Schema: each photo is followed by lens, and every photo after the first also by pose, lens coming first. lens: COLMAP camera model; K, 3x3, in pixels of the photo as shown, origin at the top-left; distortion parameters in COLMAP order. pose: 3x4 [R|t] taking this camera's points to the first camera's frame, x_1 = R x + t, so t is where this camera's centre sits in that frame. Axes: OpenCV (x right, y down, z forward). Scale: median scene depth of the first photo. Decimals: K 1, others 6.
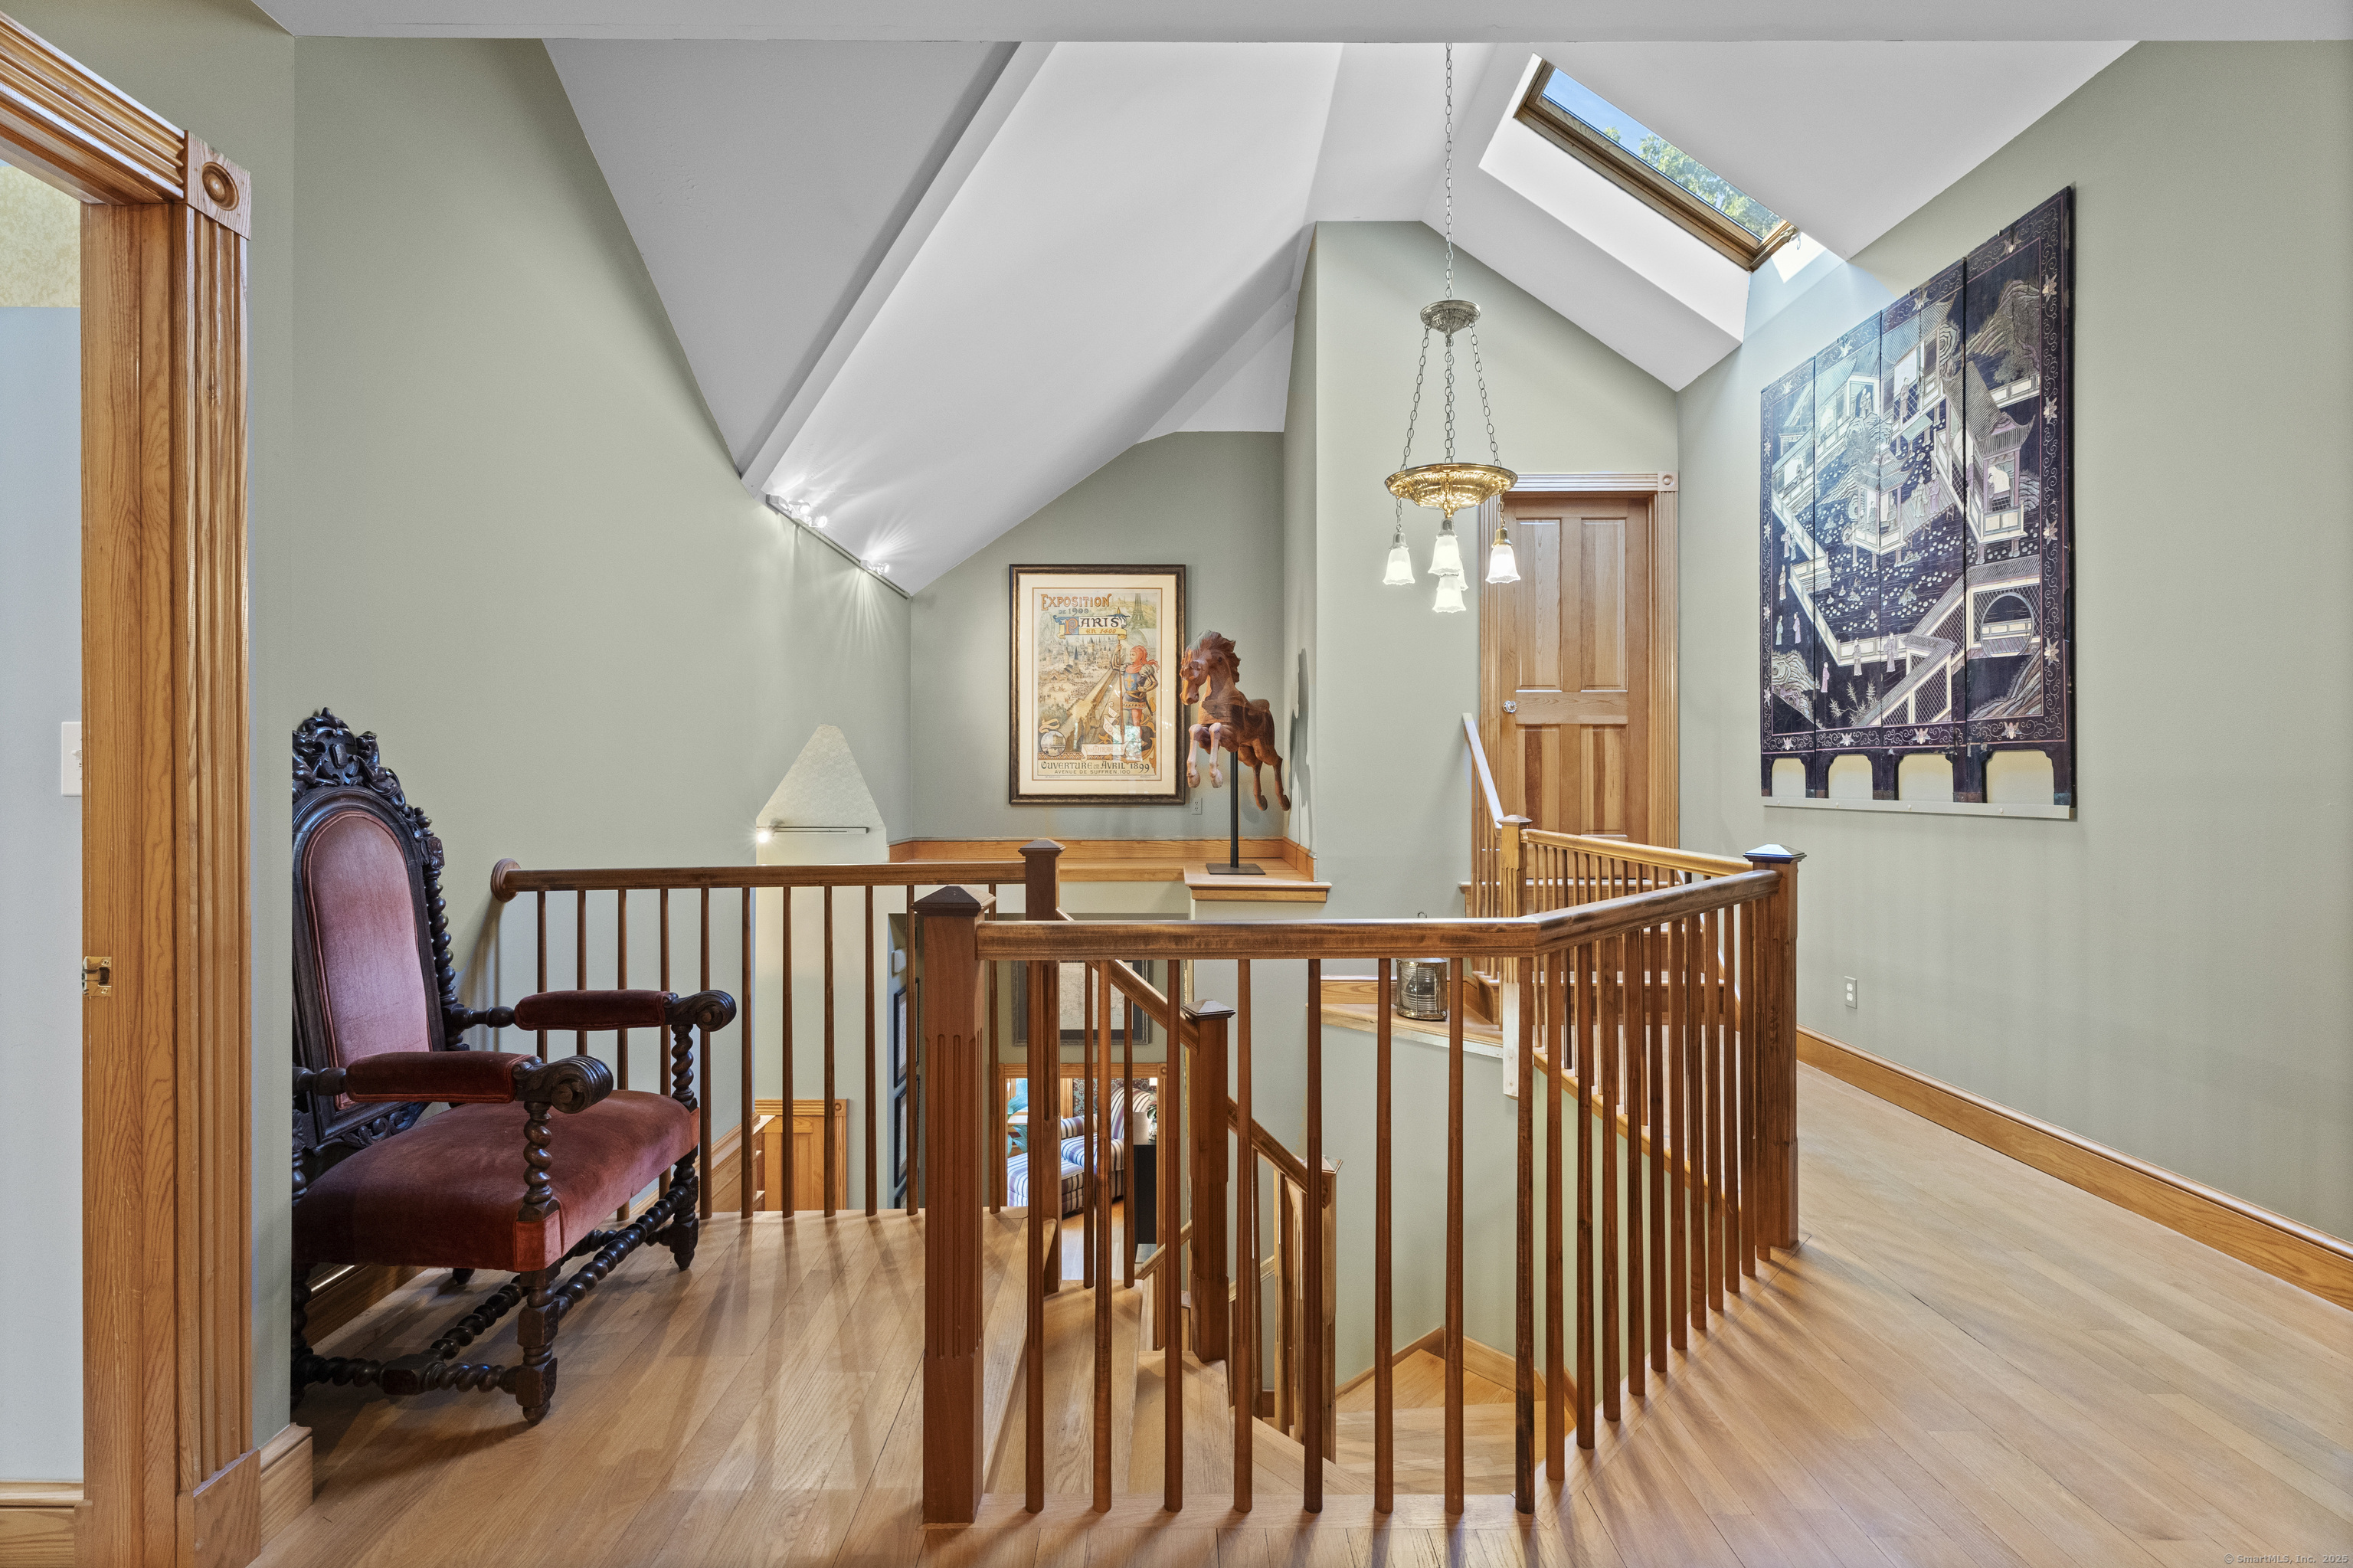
lens RADIAL K [[1045.5, 0, 1172.4], [0, 1045.5, 778.4], [0, 0, 1]] dist [-0.002945, -0.000646]
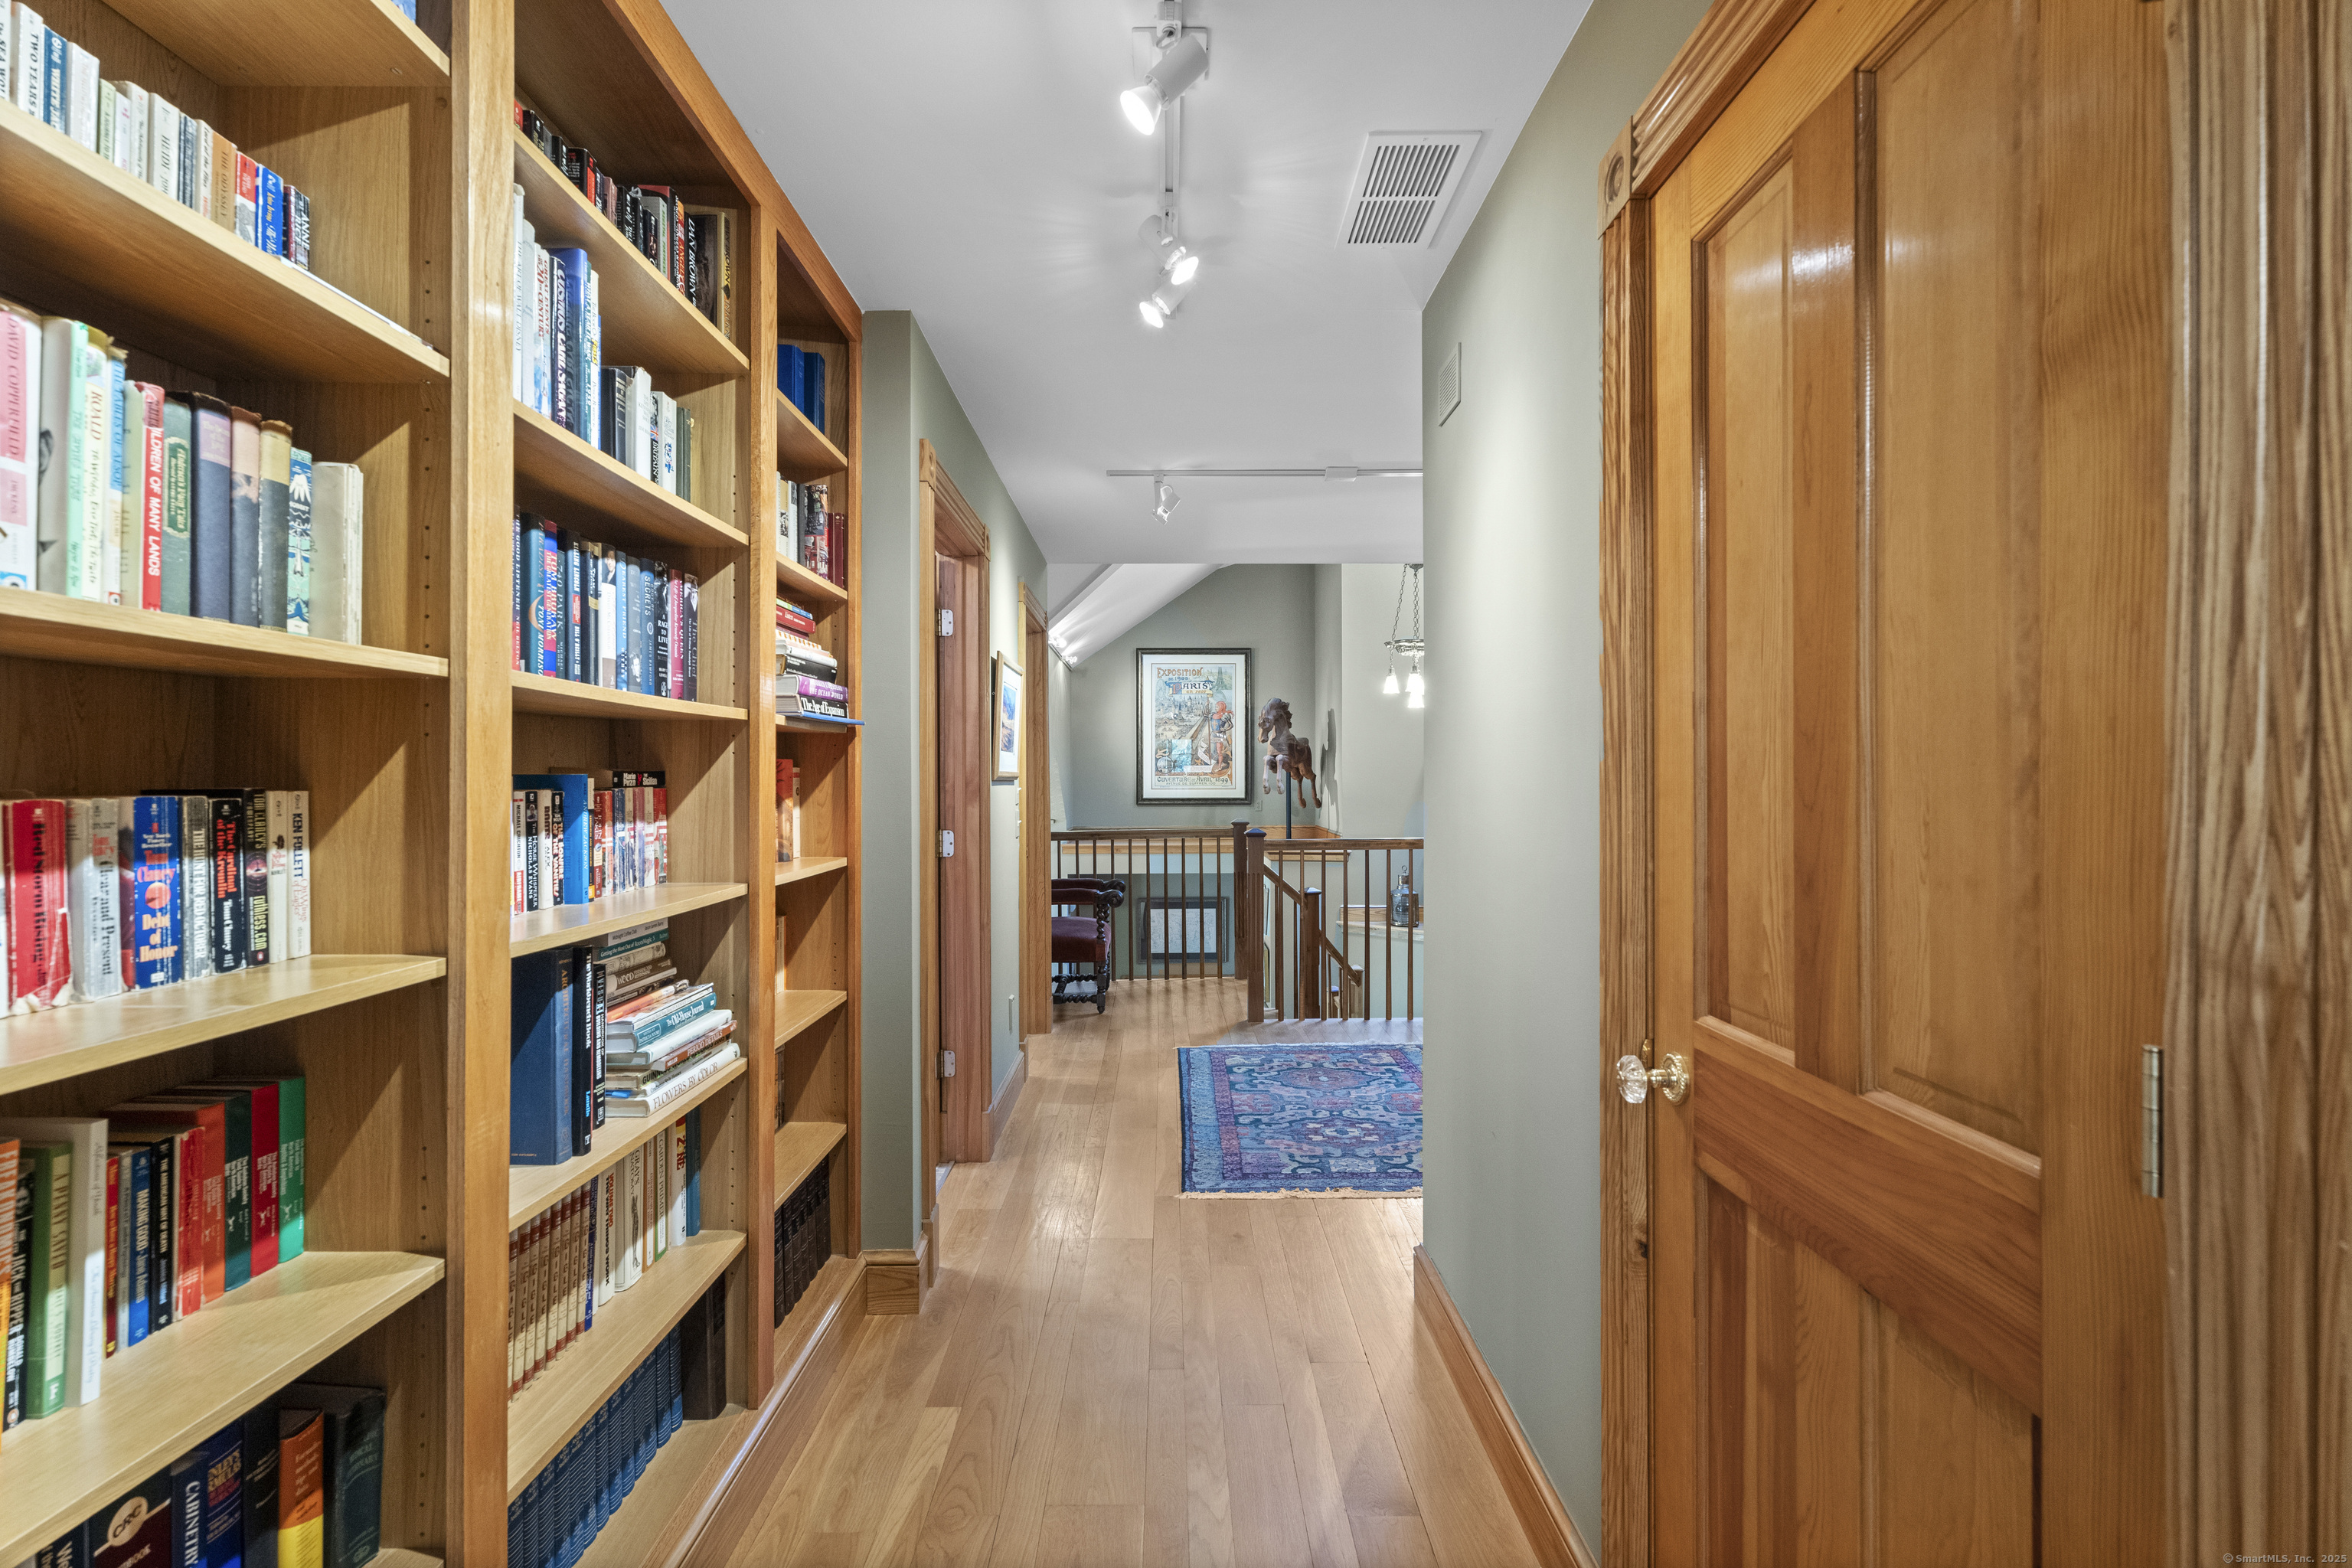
lens RADIAL K [[1045.0, 0, 1175.9], [0, 1045.0, 779.8], [0, 0, 1]] dist [-0.002945, -0.000646]
pose [[0.999908, -0.002381, 0.013328, -0.377121], [0.002376, 0.999997, 0.000381, -0.038938], [-0.013329, -0.000349, 0.999911, -1.685876]]
